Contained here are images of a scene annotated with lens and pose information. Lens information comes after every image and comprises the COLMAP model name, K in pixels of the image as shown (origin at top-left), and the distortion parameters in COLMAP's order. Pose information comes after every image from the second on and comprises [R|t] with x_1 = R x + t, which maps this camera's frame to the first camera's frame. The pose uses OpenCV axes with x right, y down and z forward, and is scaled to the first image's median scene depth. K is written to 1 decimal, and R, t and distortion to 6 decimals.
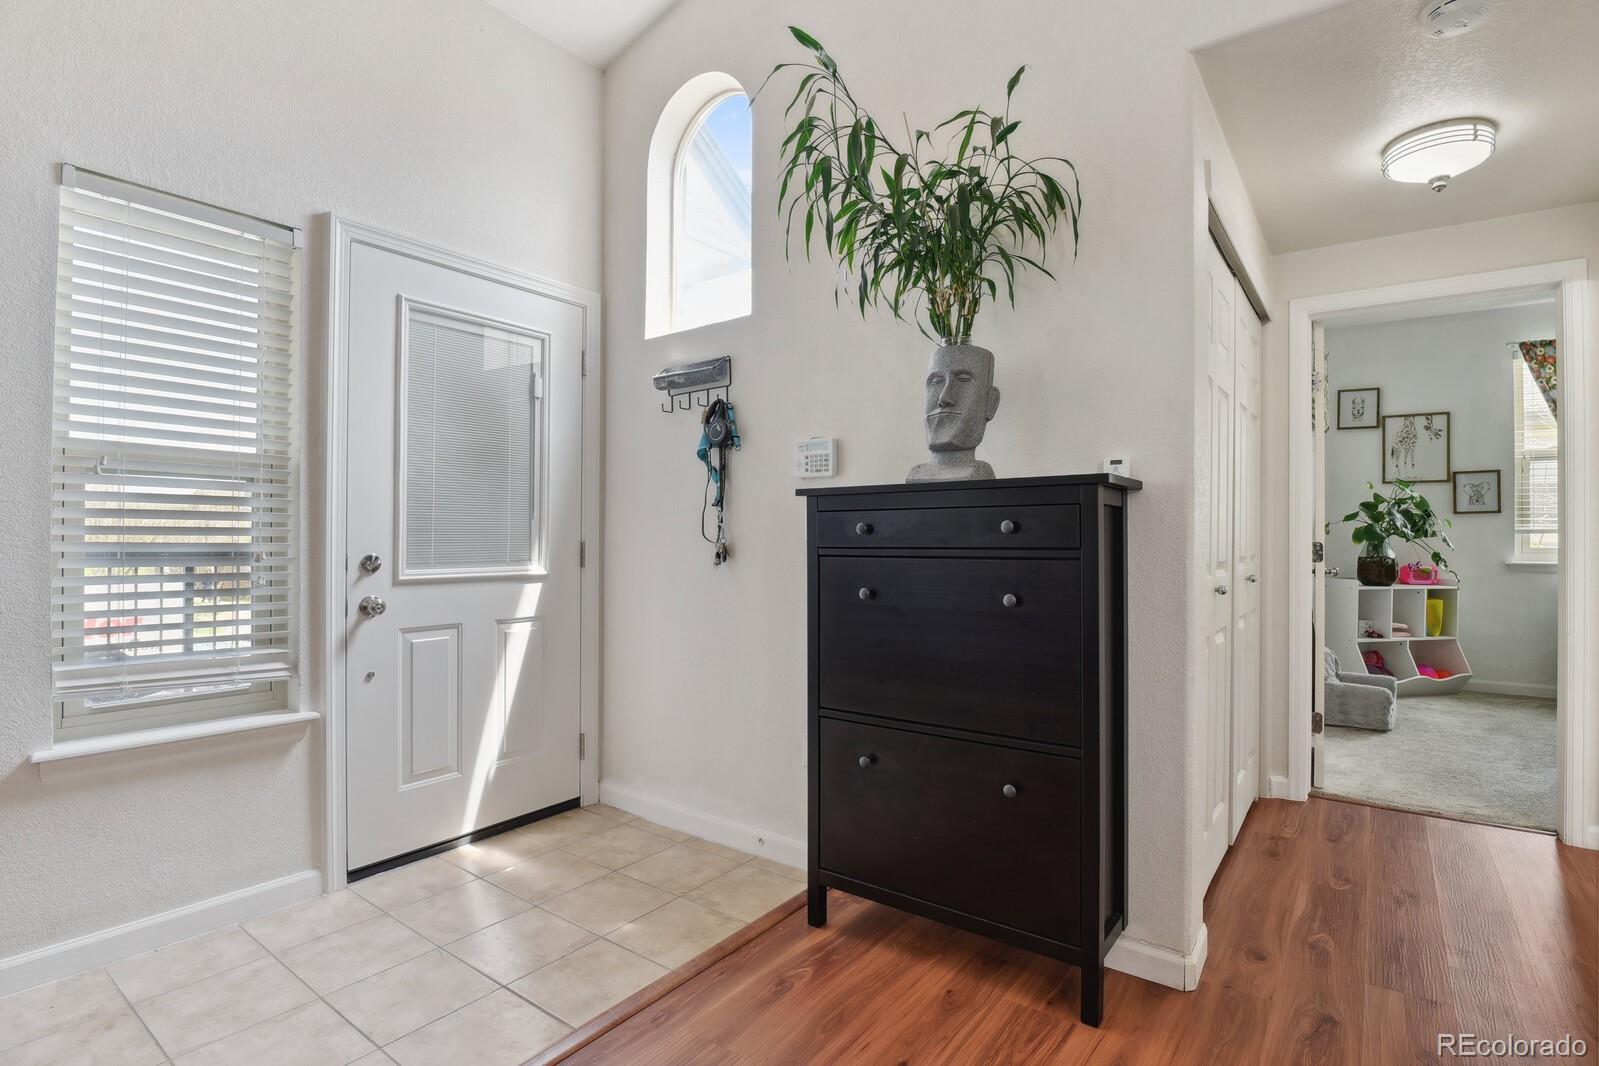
lens RADIAL K [[778.7, 0, 823.9], [0, 778.7, 535.3], [0, 0, 1]] dist [-0.000091, -0.006738]
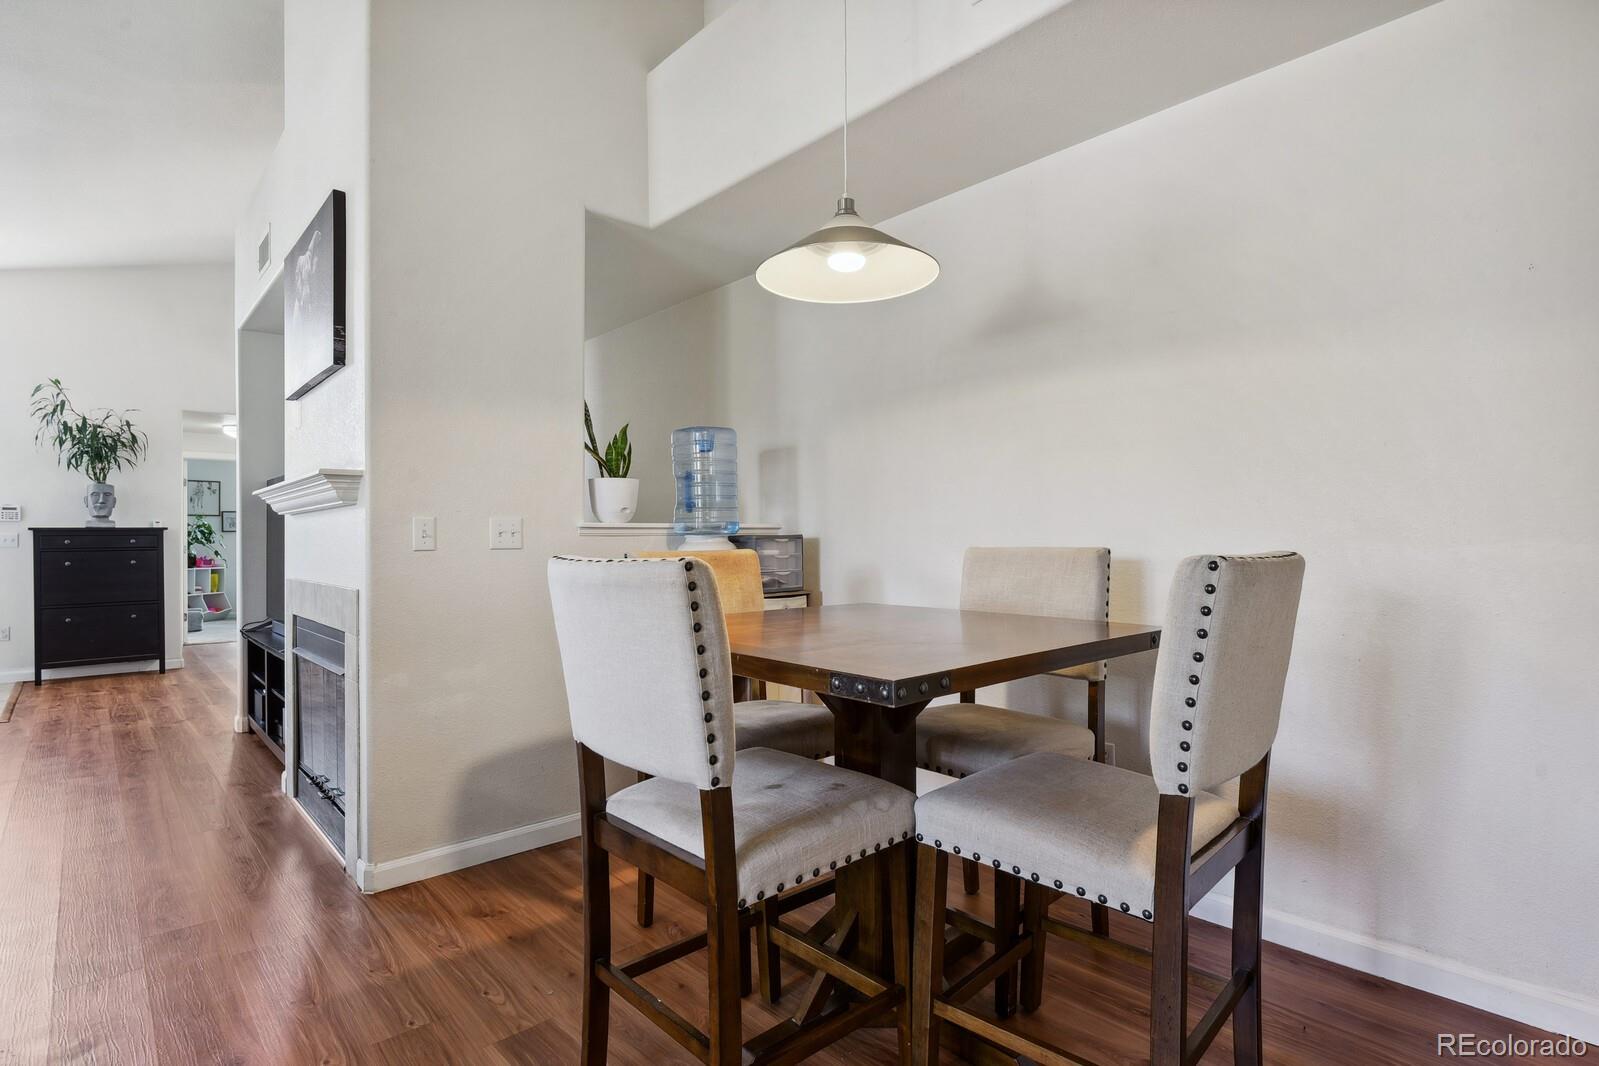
lens RADIAL K [[778.7, 0, 793.4], [0, 778.7, 533.8], [0, 0, 1]] dist [-0.000091, -0.006738]
pose [[0.210178, 0.002857, 0.977659, -0.924663], [0.006678, 0.999968, -0.004358, -0.004179], [-0.977640, 0.007445, 0.210153, -0.952790]]
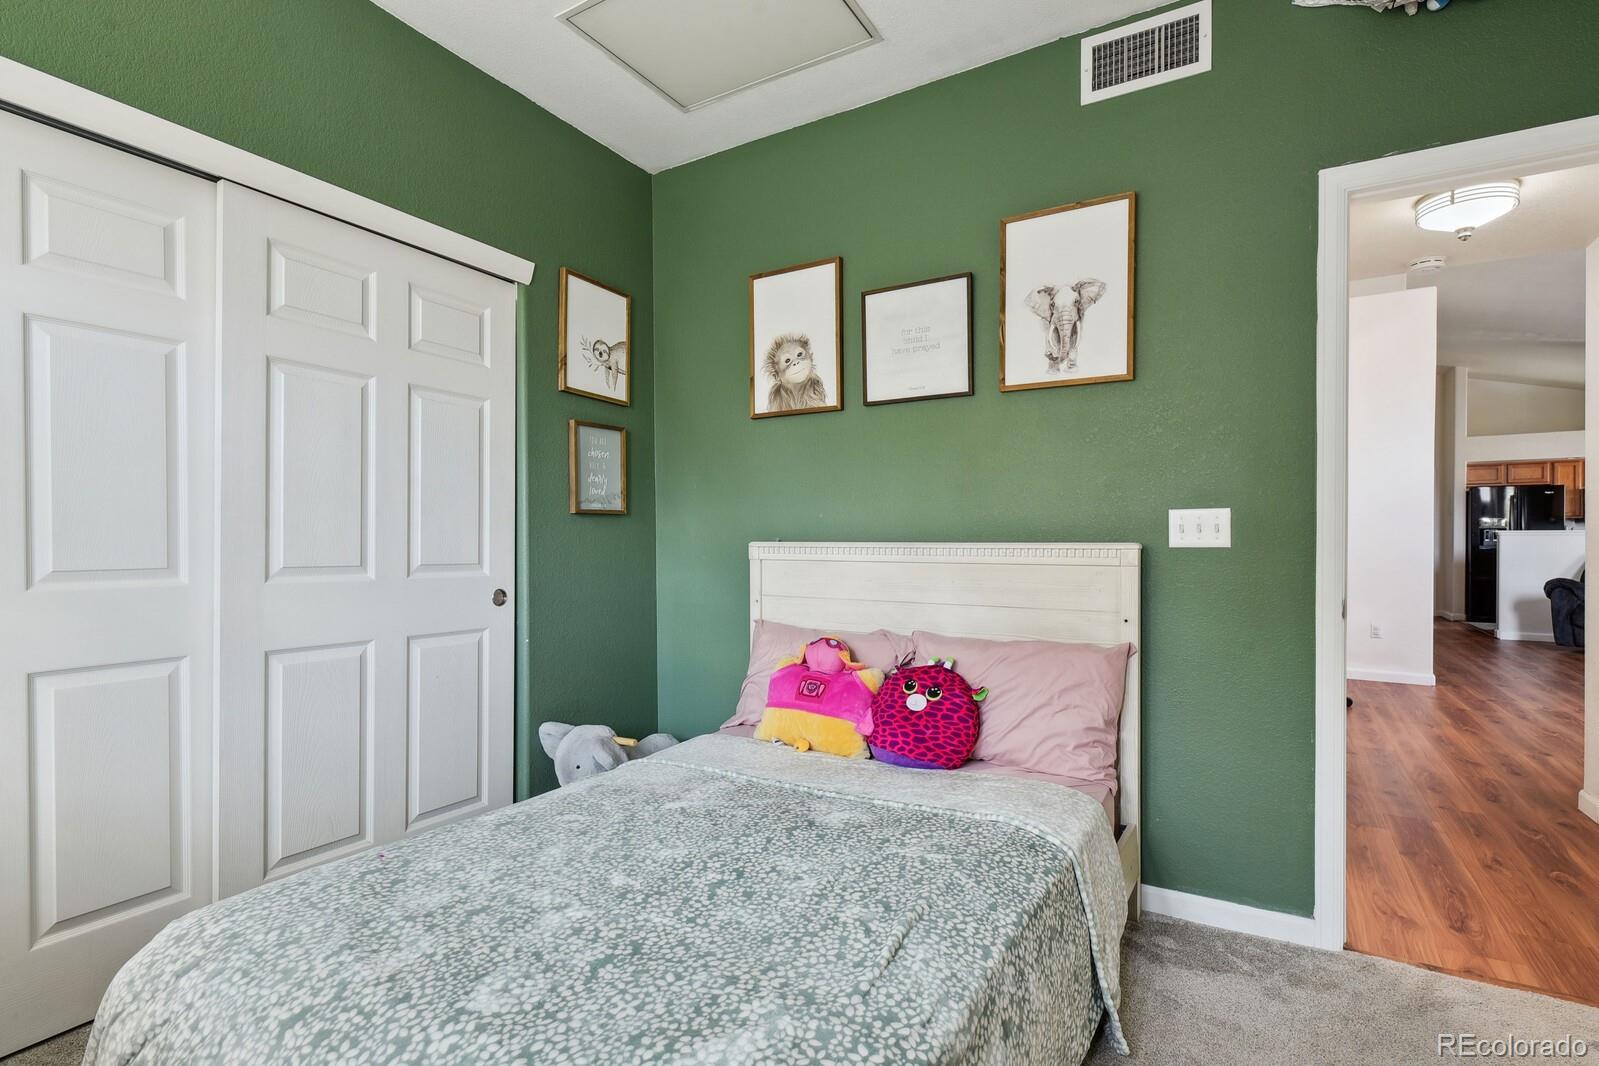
lens RADIAL K [[778.7, 0, 785.2], [0, 778.7, 543.0], [0, 0, 1]] dist [-0.000091, -0.006738]
pose [[-0.997578, 0.003576, -0.069461, 0.856008], [0.003465, 0.999993, 0.001728, 0.000164], [0.069467, 0.001483, -0.997583, 0.946427]]
